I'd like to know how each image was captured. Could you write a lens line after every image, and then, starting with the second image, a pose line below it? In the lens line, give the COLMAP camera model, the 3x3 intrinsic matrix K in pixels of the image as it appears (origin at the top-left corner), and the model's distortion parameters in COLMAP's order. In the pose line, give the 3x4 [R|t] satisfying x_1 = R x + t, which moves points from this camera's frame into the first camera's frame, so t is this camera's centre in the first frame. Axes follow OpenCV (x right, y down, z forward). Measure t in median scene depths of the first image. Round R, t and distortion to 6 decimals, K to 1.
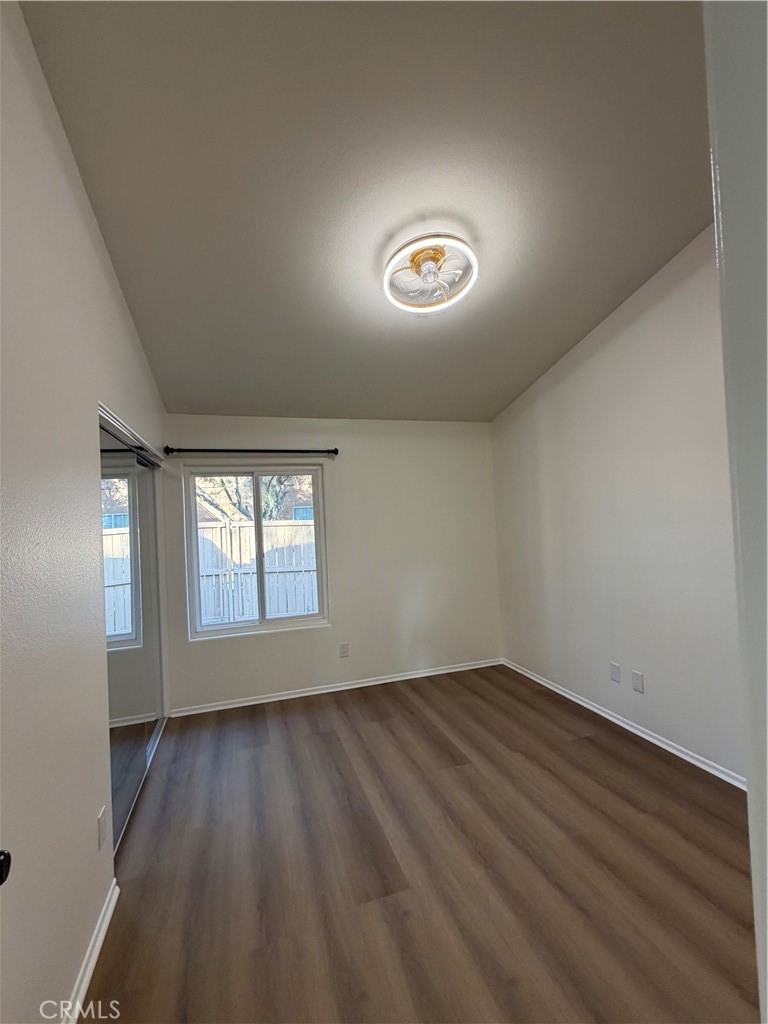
lens RADIAL K [[449.1, 0, 380.3], [0, 449.1, 513.1], [0, 0, 1]] dist [0.015097, 0.000623]
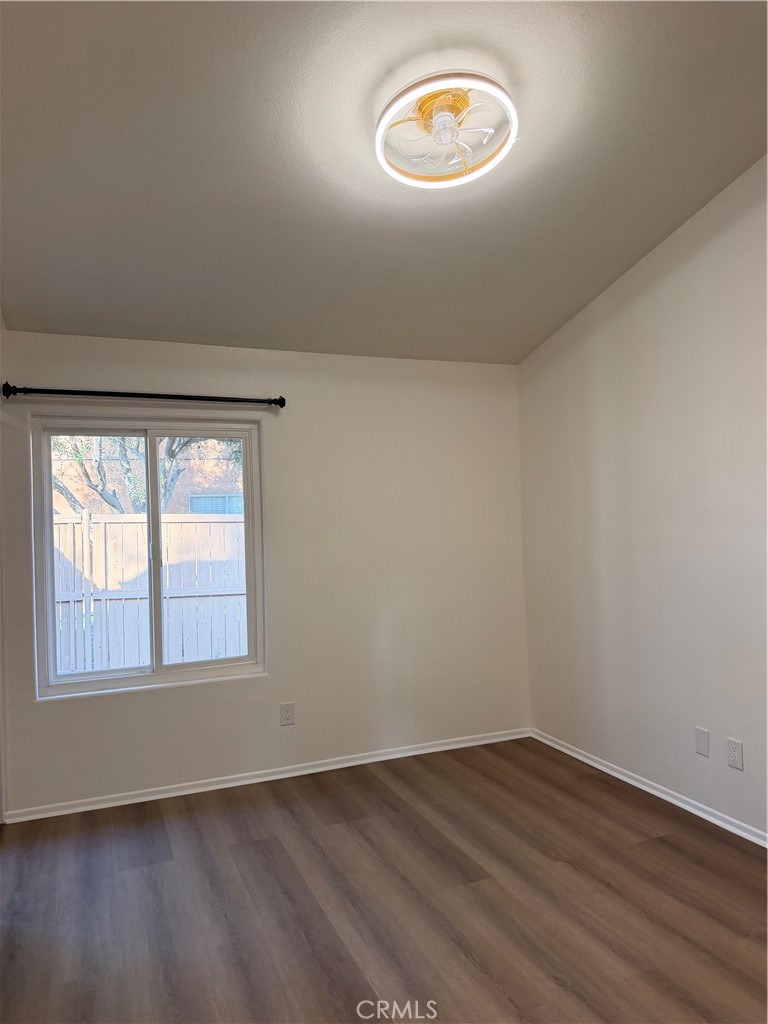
lens RADIAL K [[720.5, 0, 385.3], [0, 720.5, 509.6], [0, 0, 1]] dist [0.050688, -0.035810]
pose [[0.996716, 0.018642, 0.078797, -0.033950], [-0.018580, 0.999826, -0.001521, 0.016682], [-0.078812, 0.000052, 0.996890, -0.034250]]
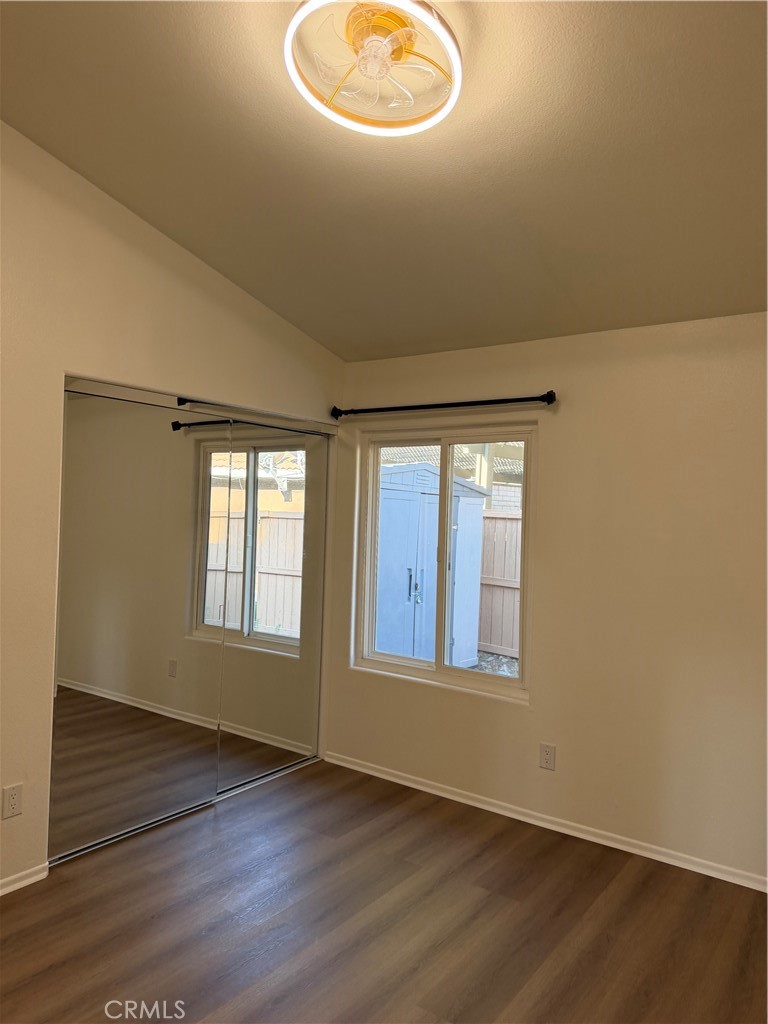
lens RADIAL K [[720.5, 0, 373.2], [0, 720.5, 509.4], [0, 0, 1]] dist [0.050688, -0.035810]
pose [[0.589938, 0.058546, -0.805324, 0.575223], [-0.045185, 0.998199, 0.039467, -0.028001], [0.806184, 0.013106, 0.591520, 0.341860]]
